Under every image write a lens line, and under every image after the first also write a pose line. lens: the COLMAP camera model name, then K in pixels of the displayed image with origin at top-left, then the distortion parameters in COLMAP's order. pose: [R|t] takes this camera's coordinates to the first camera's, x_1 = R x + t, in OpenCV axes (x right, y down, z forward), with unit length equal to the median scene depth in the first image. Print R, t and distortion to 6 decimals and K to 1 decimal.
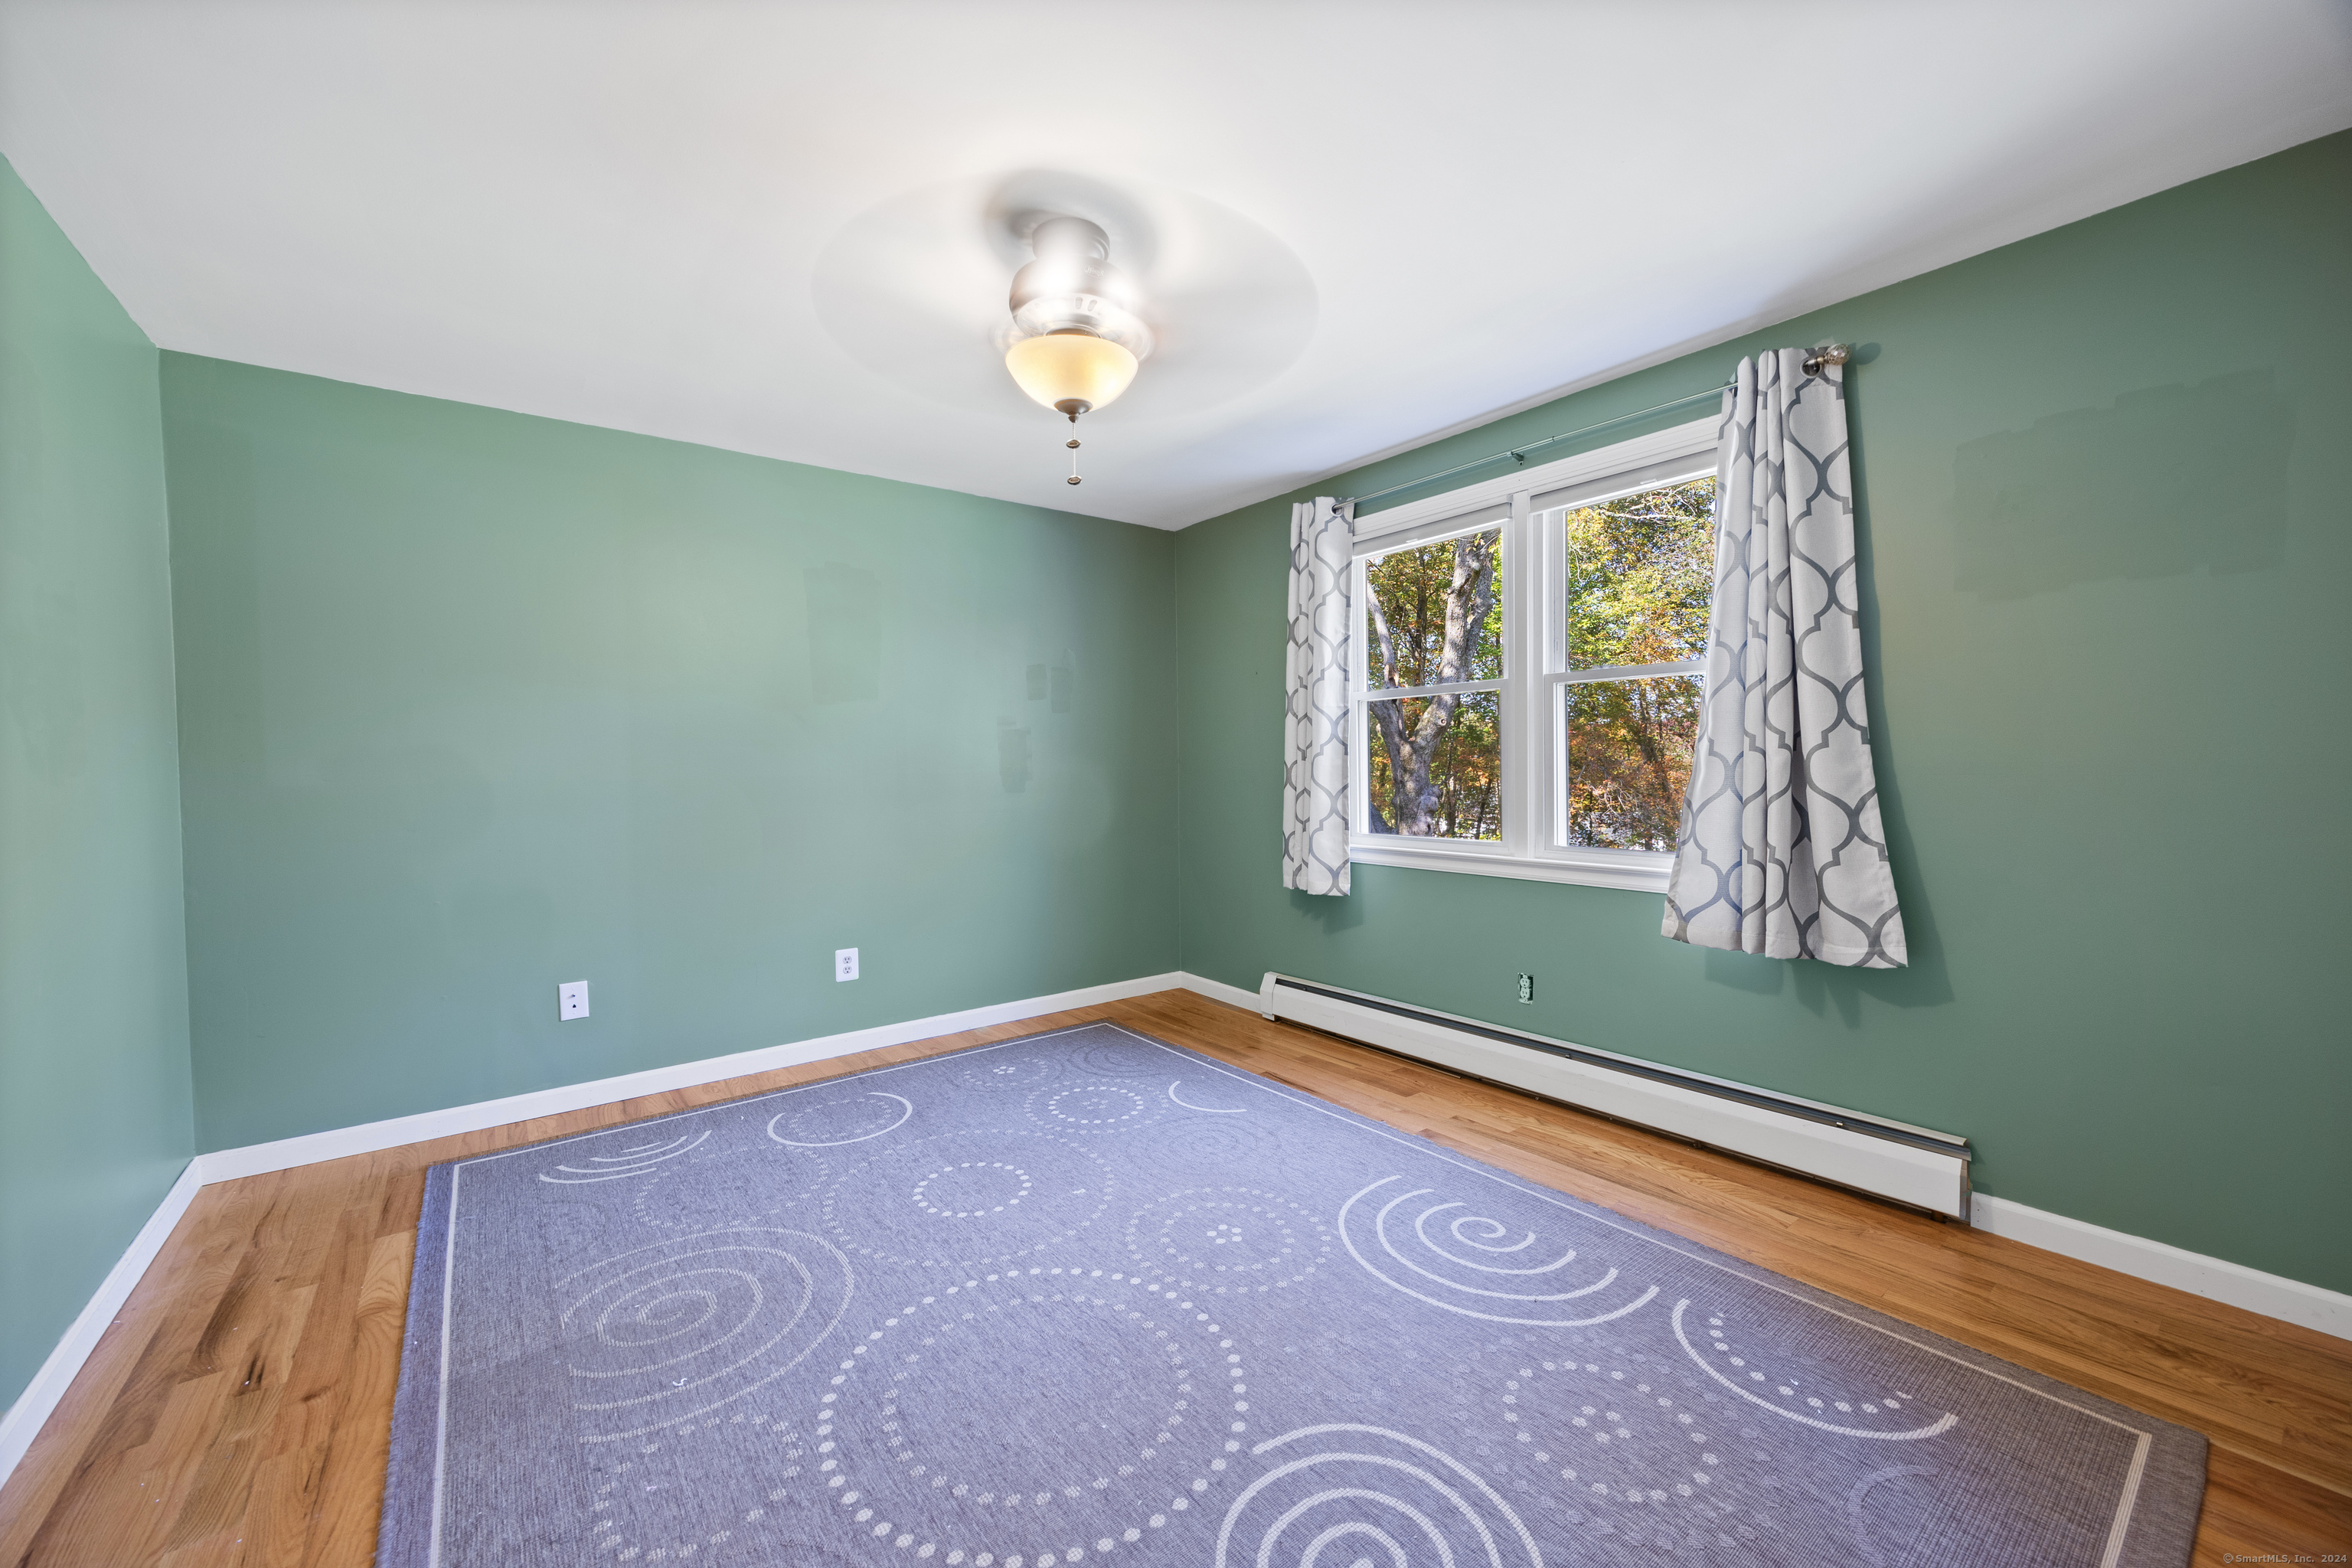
lens RADIAL K [[923.3, 0, 1164.3], [0, 923.3, 749.1], [0, 0, 1]] dist [-0.000346, 0.000085]
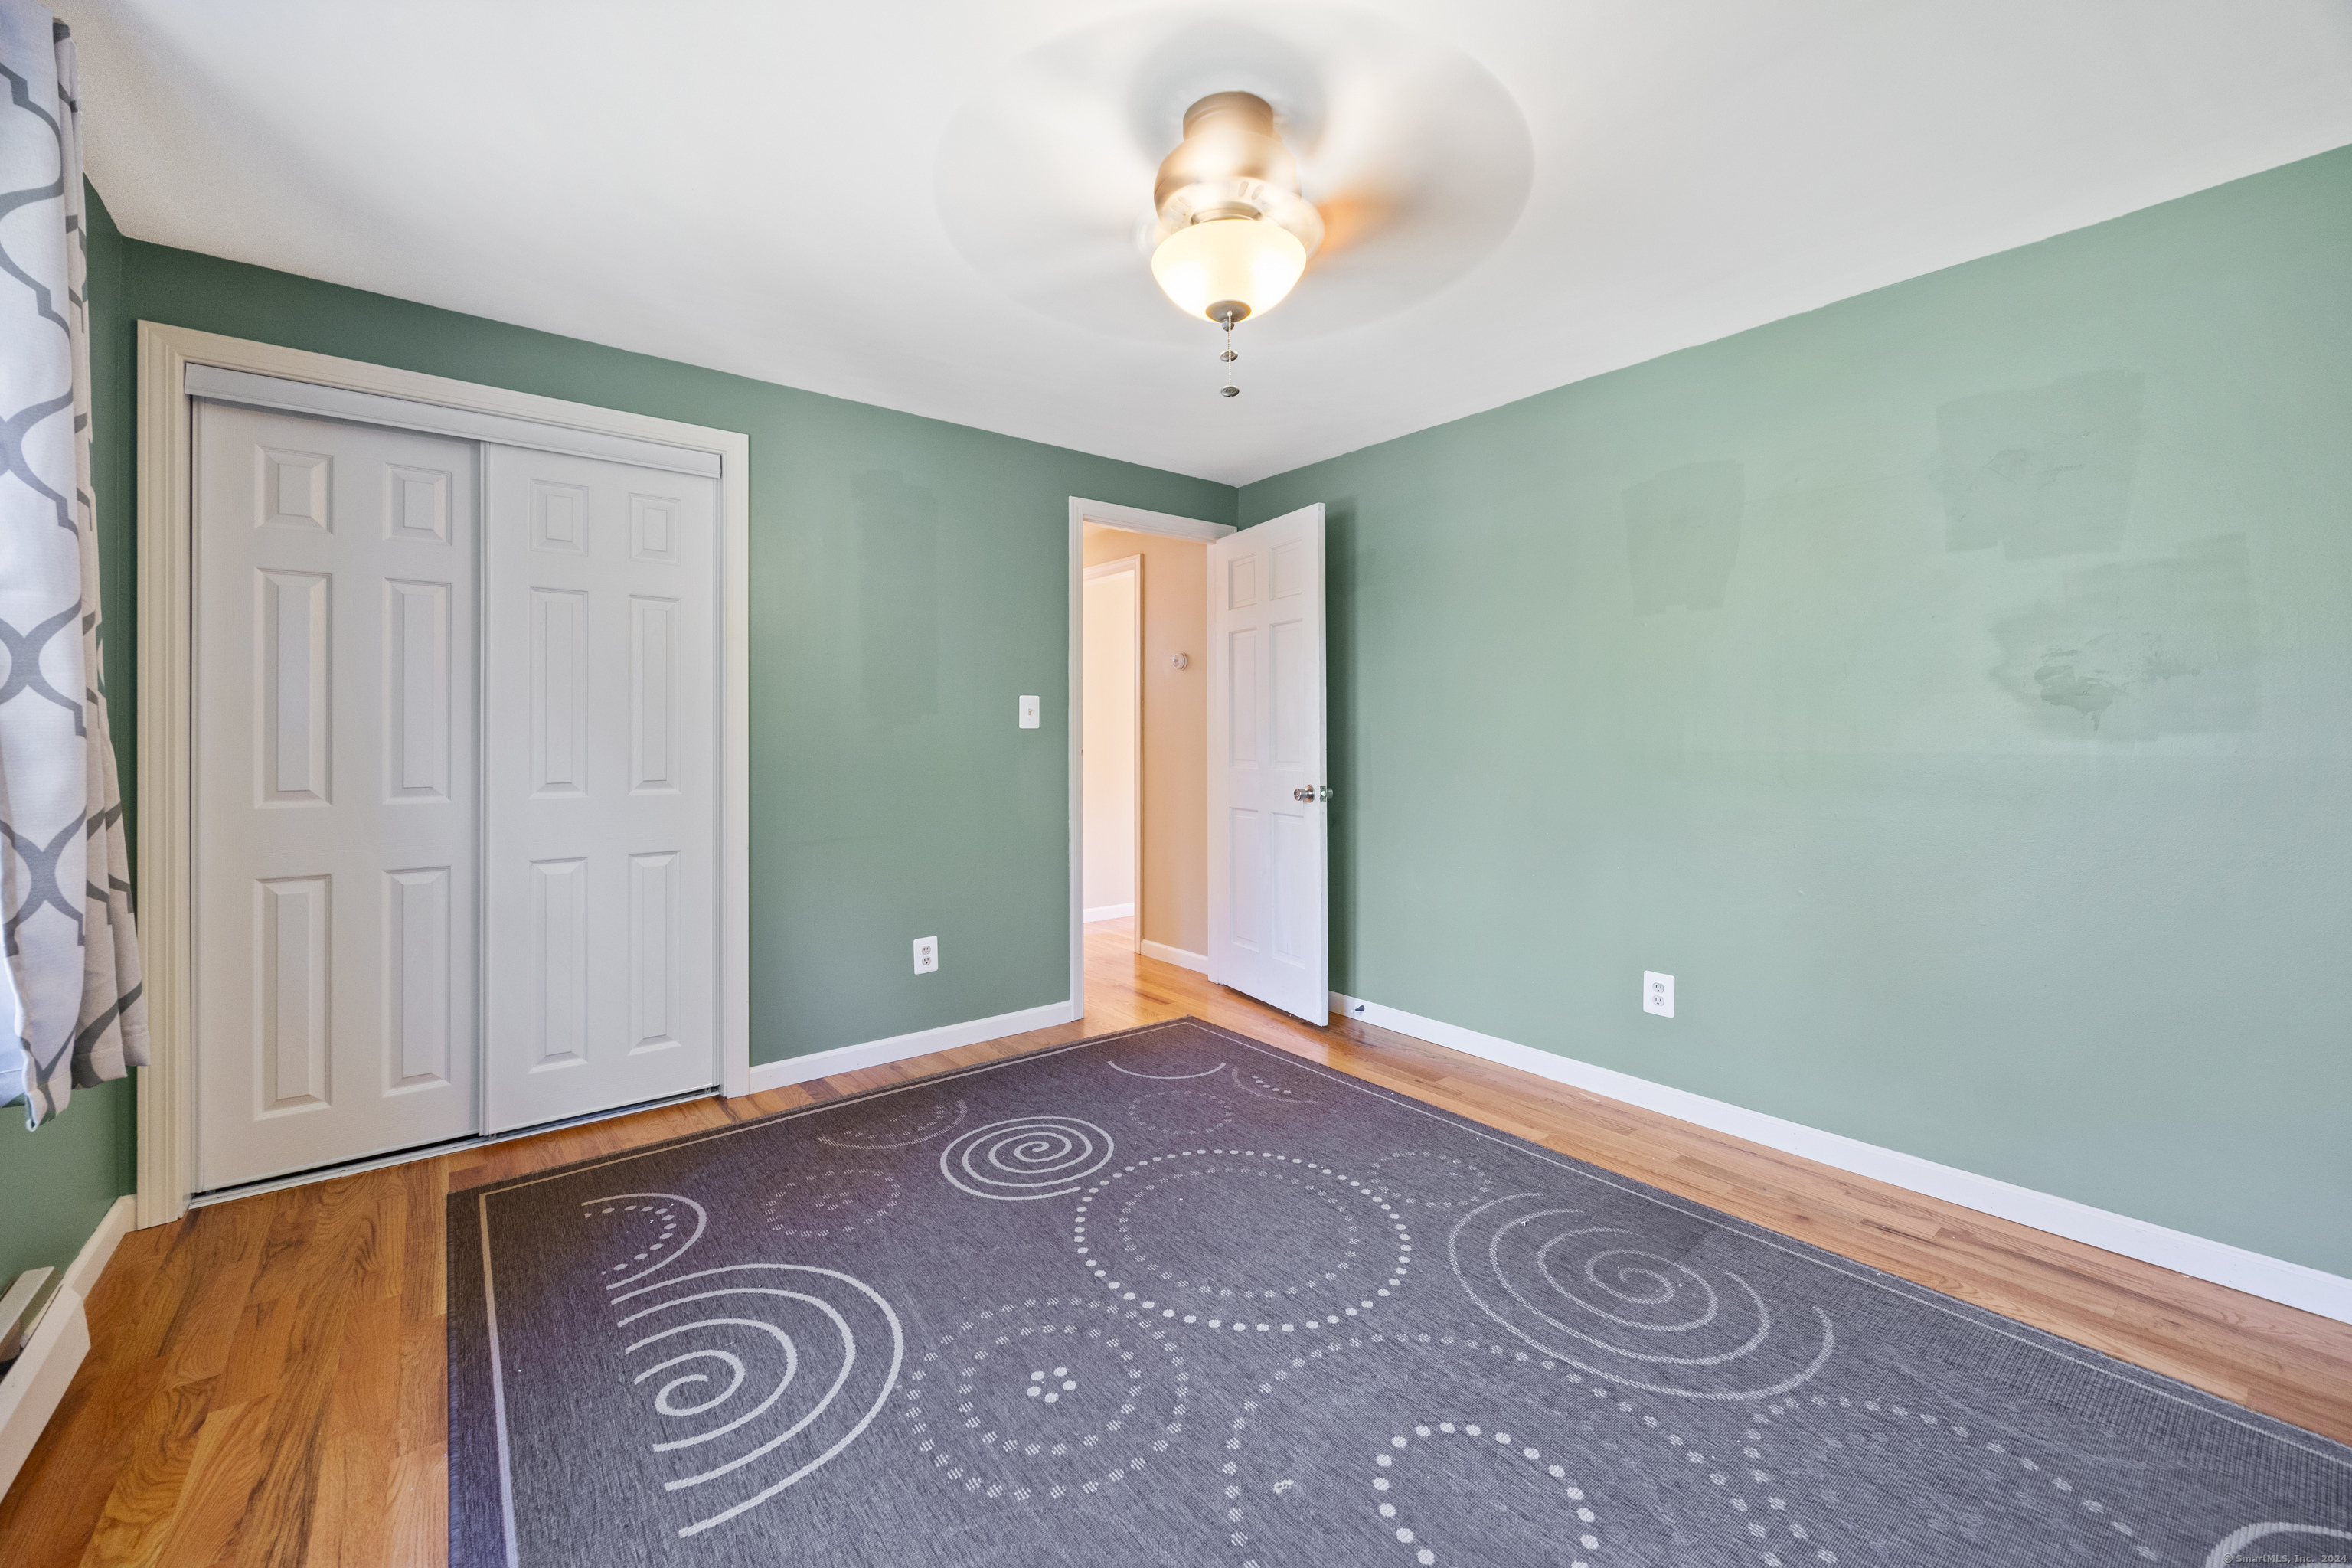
lens RADIAL K [[923.3, 0, 1164.3], [0, 923.3, 749.1], [0, 0, 1]] dist [-0.000346, 0.000085]
pose [[-0.999720, 0.015533, -0.017854, -0.019792], [0.015570, 0.999877, -0.001888, 0.031927], [0.017822, -0.002165, -0.999839, 1.950138]]
